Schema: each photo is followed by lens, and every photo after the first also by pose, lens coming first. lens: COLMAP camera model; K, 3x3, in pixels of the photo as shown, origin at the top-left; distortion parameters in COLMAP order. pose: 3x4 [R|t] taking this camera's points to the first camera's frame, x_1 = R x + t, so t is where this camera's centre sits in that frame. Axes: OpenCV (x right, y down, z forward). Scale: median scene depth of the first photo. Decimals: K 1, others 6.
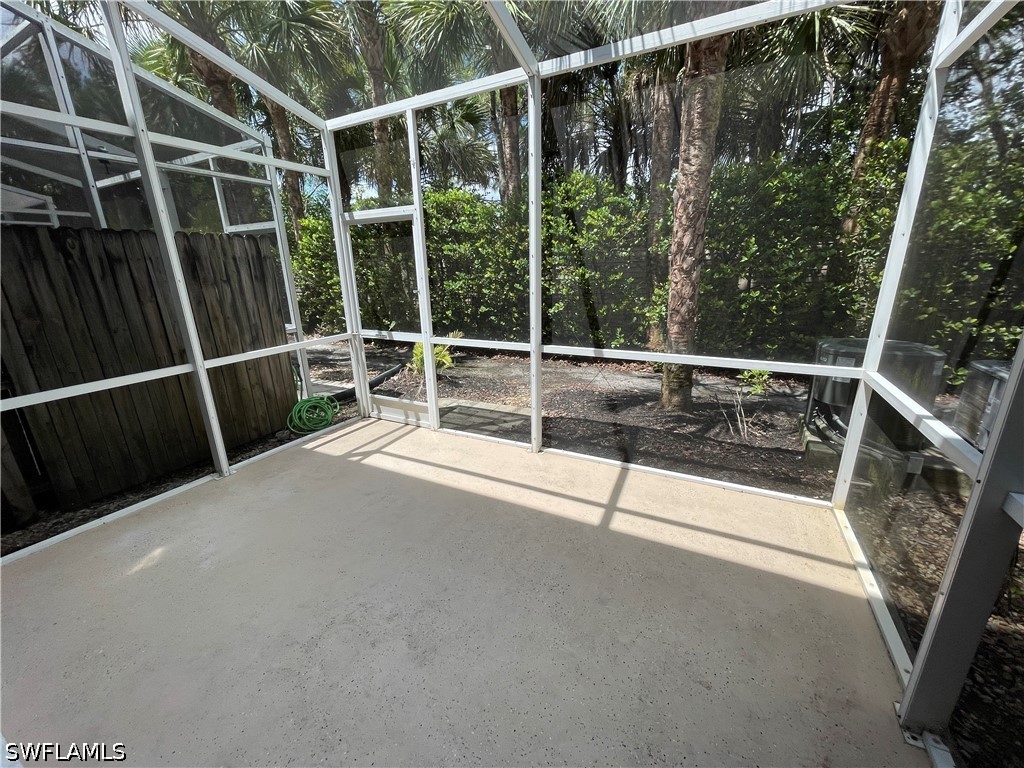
lens RADIAL K [[415.2, 0, 509.1], [0, 415.2, 386.9], [0, 0, 1]] dist [0.000440, 0.000451]
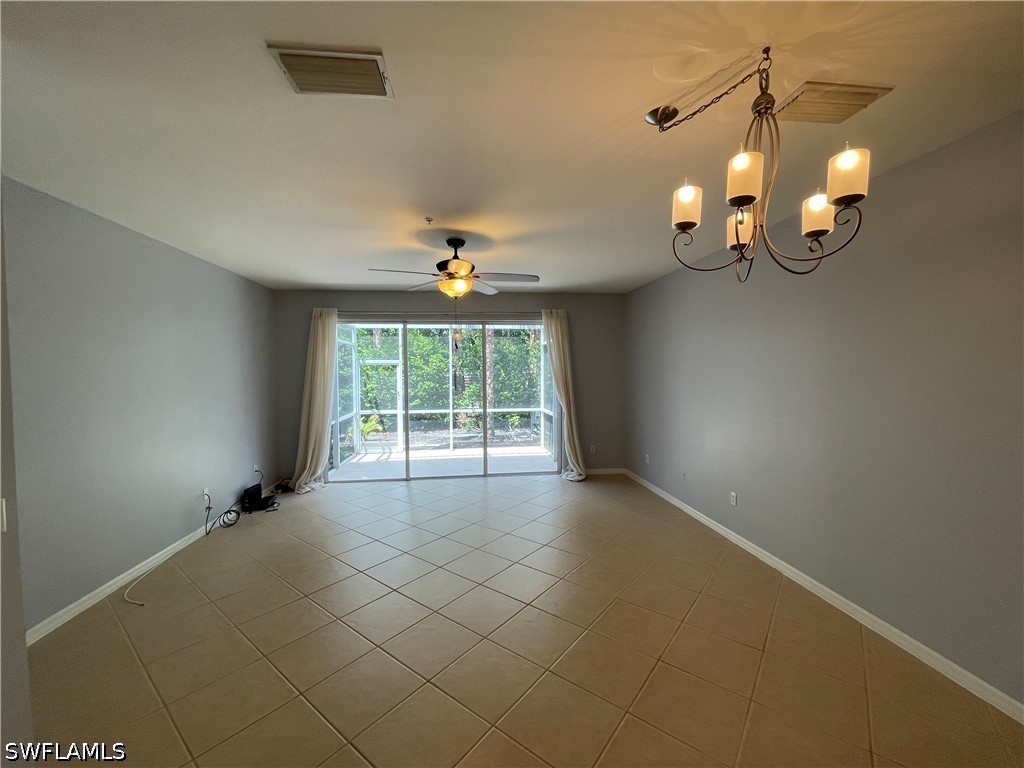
lens RADIAL K [[415.3, 0, 509.8], [0, 415.3, 390.8], [0, 0, 1]] dist [-0.001641, -0.000421]
pose [[0.823705, -0.009357, 0.566941, -1.018973], [0.146737, 0.969320, -0.197195, 0.329484], [-0.547702, 0.245622, 0.799808, -1.275459]]
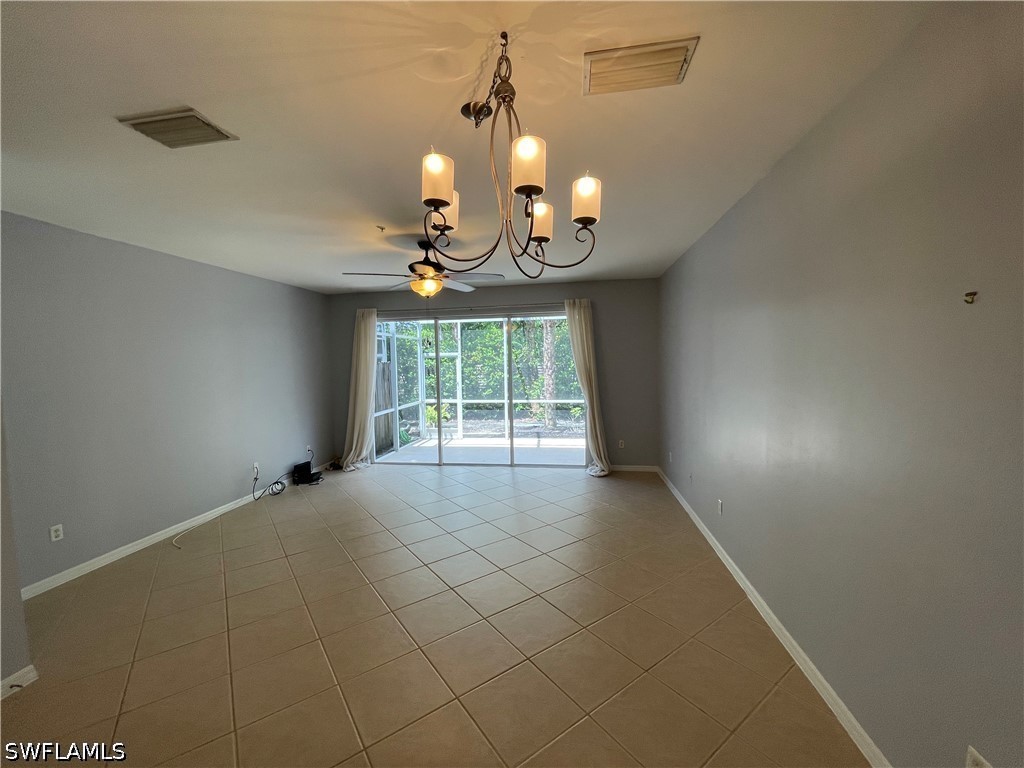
lens RADIAL K [[415.2, 0, 509.1], [0, 415.2, 386.9], [0, 0, 1]] dist [0.000440, 0.000451]
pose [[0.946502, -0.013067, 0.322433, -0.721766], [0.085982, 0.973270, -0.212959, 0.363786], [-0.311032, 0.229290, 0.922326, -1.444833]]
